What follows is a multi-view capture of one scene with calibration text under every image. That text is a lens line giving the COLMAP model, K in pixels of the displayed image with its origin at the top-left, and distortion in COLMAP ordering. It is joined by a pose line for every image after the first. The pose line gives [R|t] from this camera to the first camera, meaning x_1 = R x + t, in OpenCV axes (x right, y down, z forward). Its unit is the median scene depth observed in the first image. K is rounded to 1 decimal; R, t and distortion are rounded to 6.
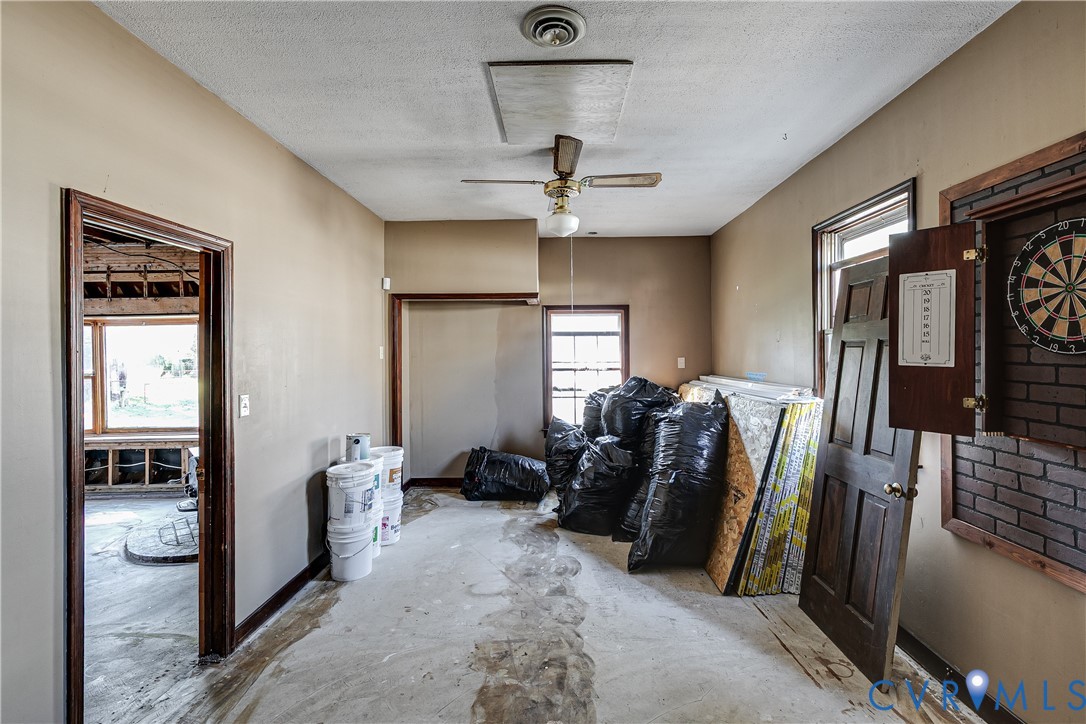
lens RADIAL K [[511.4, 0, 548.8], [0, 511.4, 348.0], [0, 0, 1]] dist [0.000869, -0.000334]
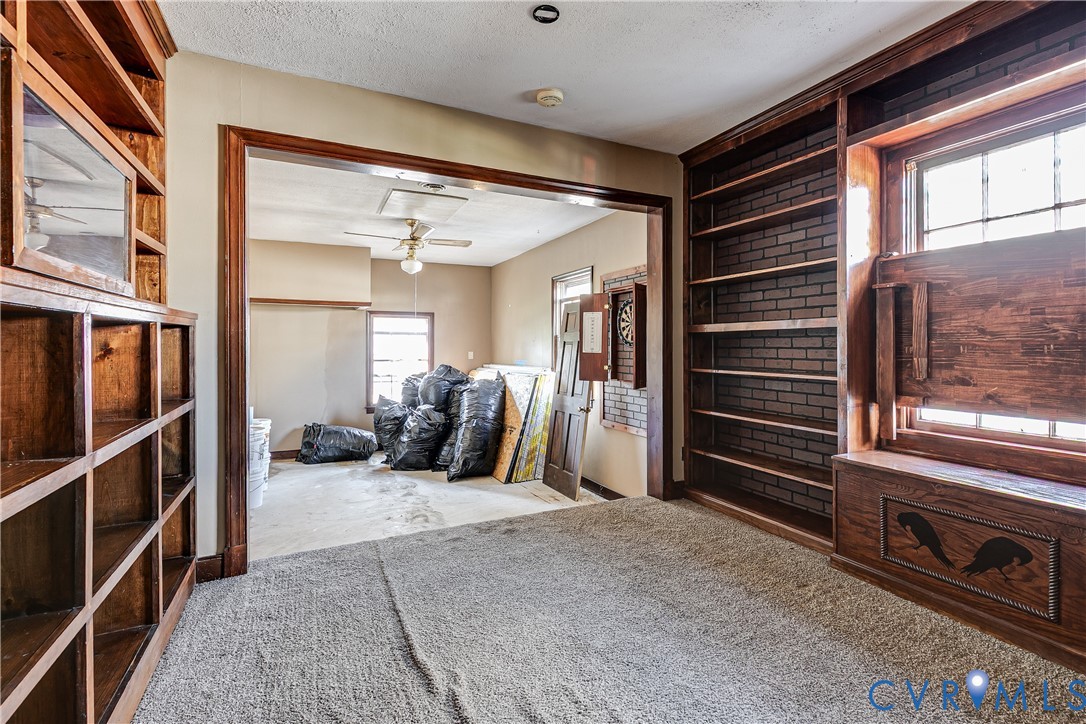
lens RADIAL K [[511.4, 0, 548.8], [0, 511.4, 348.0], [0, 0, 1]] dist [0.000869, -0.000334]
pose [[0.899550, 0.008317, 0.436738, -0.269606], [-0.009839, 0.999951, 0.001223, 0.008062], [-0.436706, -0.005397, 0.899588, -0.597130]]
